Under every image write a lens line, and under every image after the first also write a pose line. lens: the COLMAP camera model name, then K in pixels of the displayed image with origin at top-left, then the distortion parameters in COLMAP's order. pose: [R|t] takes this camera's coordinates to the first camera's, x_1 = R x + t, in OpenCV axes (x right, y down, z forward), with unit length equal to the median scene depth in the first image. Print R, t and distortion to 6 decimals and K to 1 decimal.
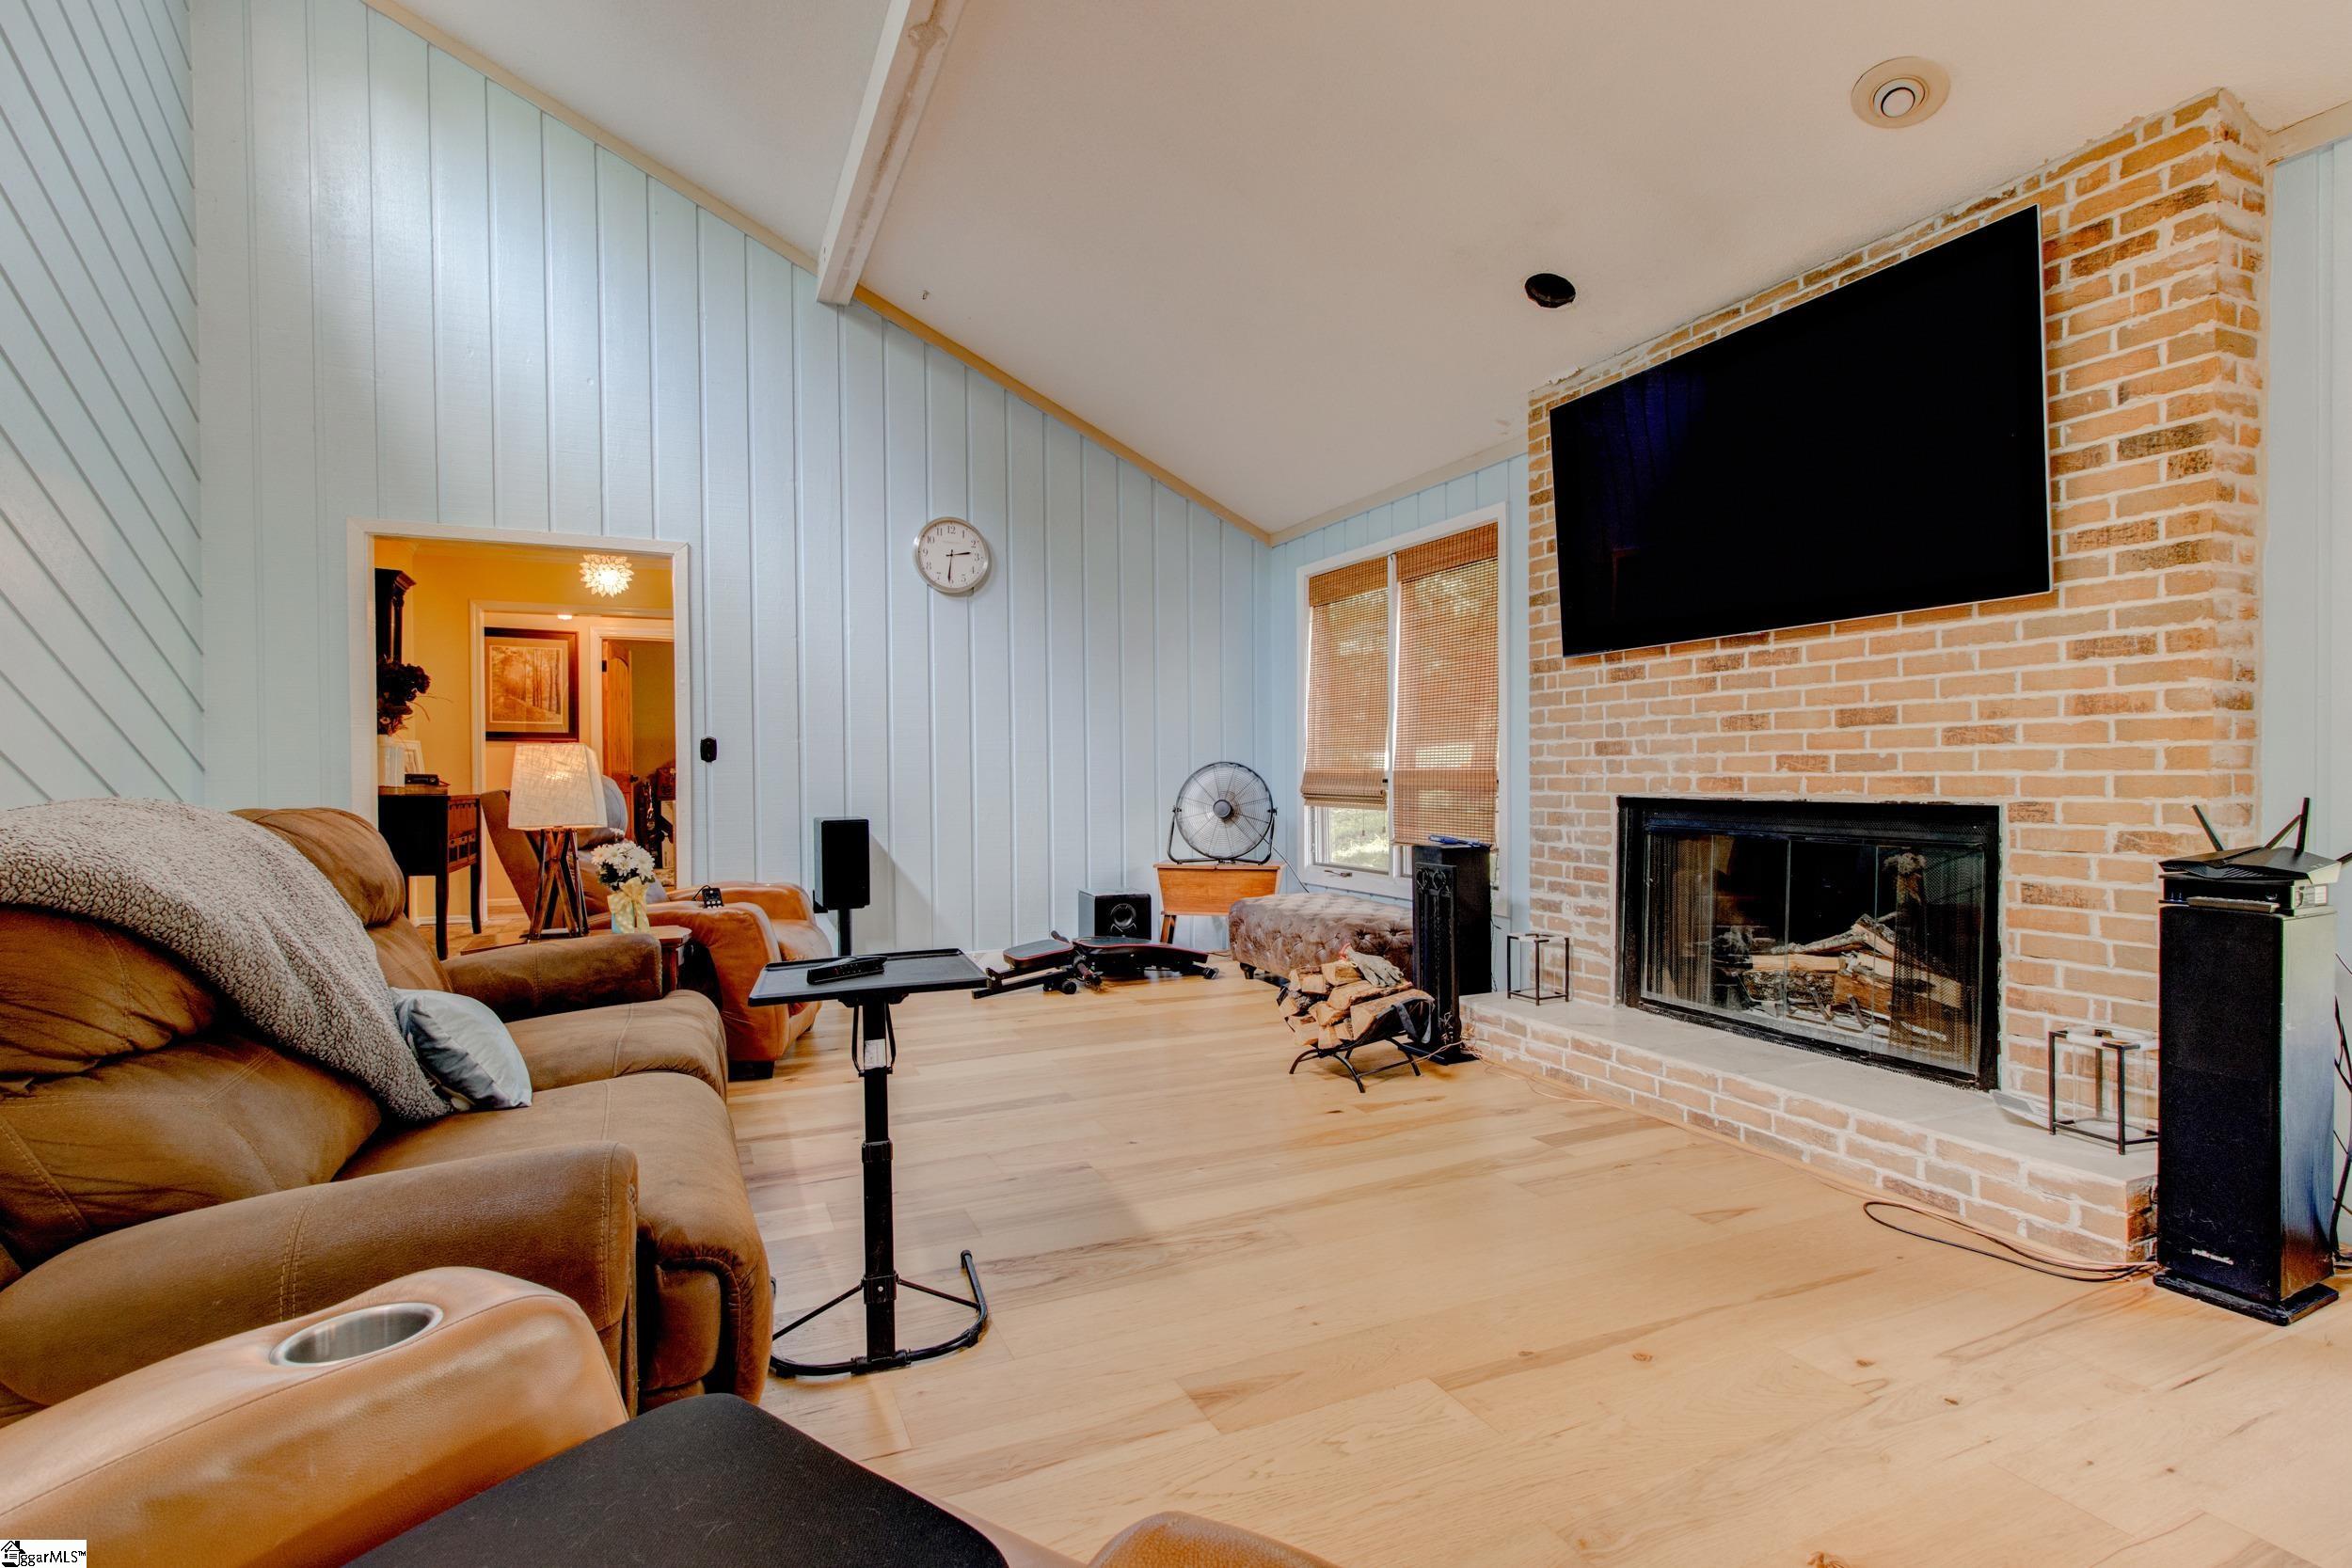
lens RADIAL K [[1109.9, 0, 1178.8], [0, 1109.9, 786.2], [0, 0, 1]] dist [0.001047, 0.000923]
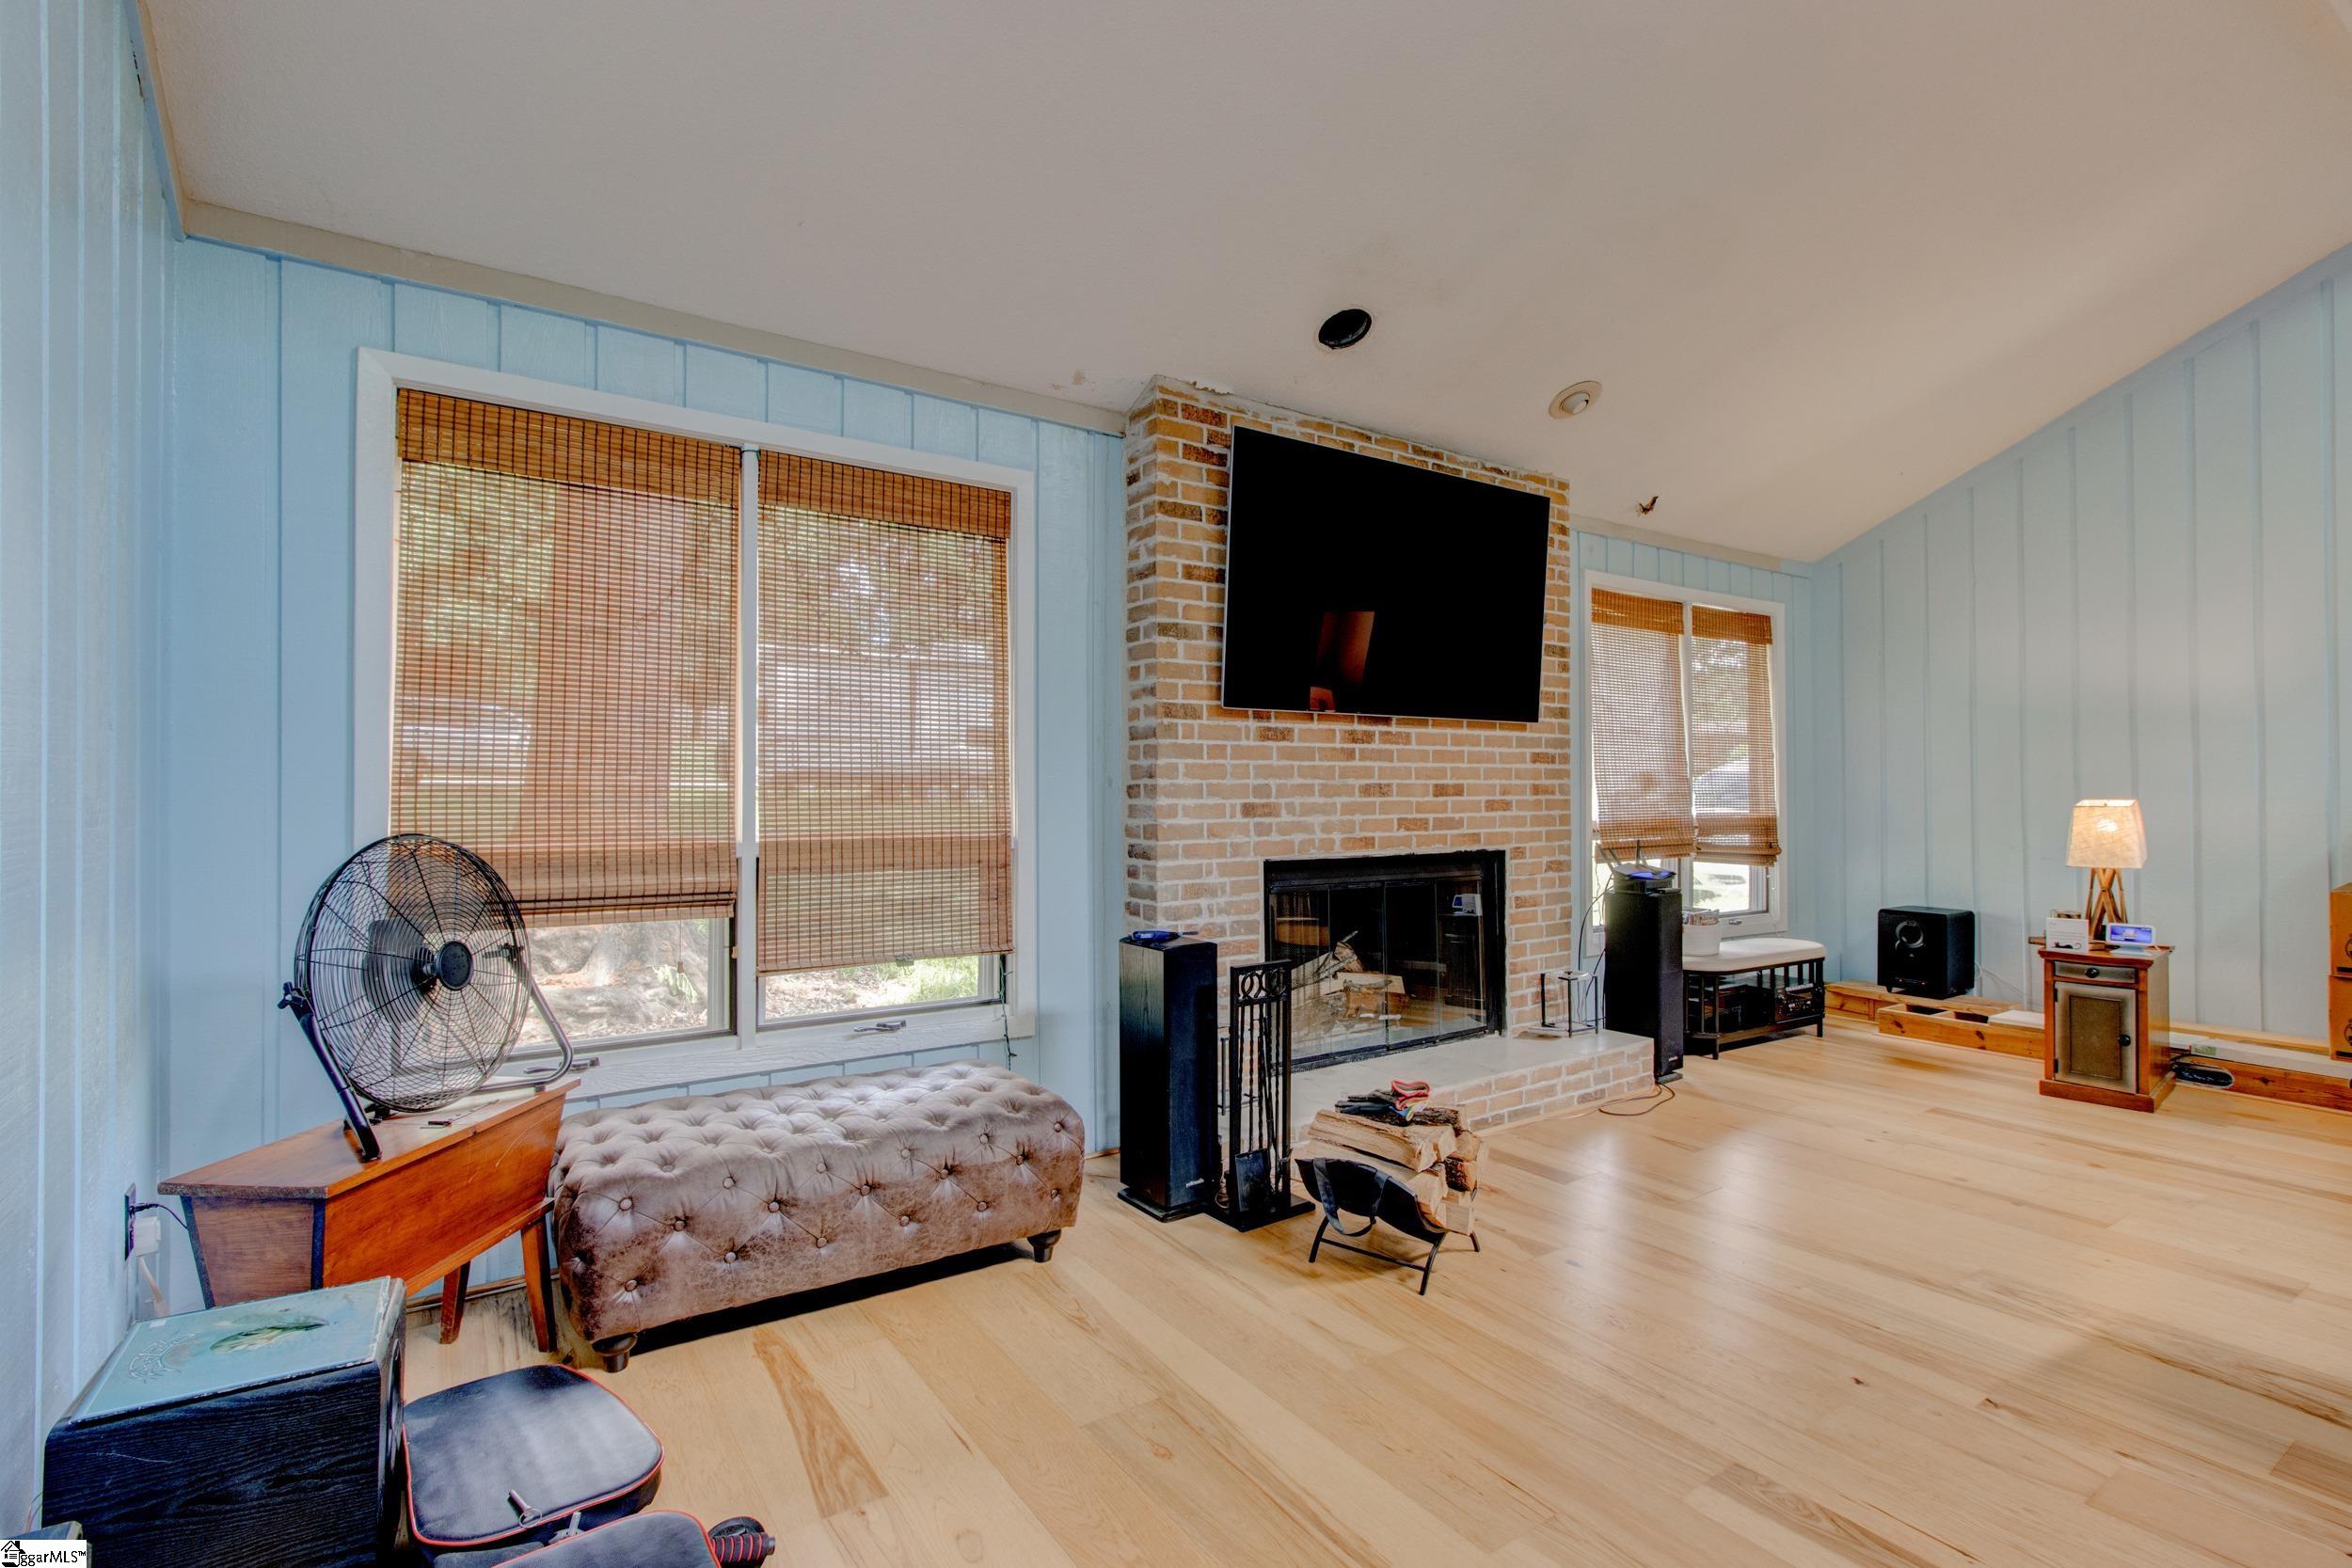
lens RADIAL K [[1109.9, 0, 1180.7], [0, 1109.9, 783.4], [0, 0, 1]] dist [0.001047, 0.000923]
pose [[-0.174853, 0.016728, 0.984452, -0.583387], [0.015509, 0.999778, -0.014234, -0.048571], [-0.984472, 0.012780, -0.175074, 1.346177]]
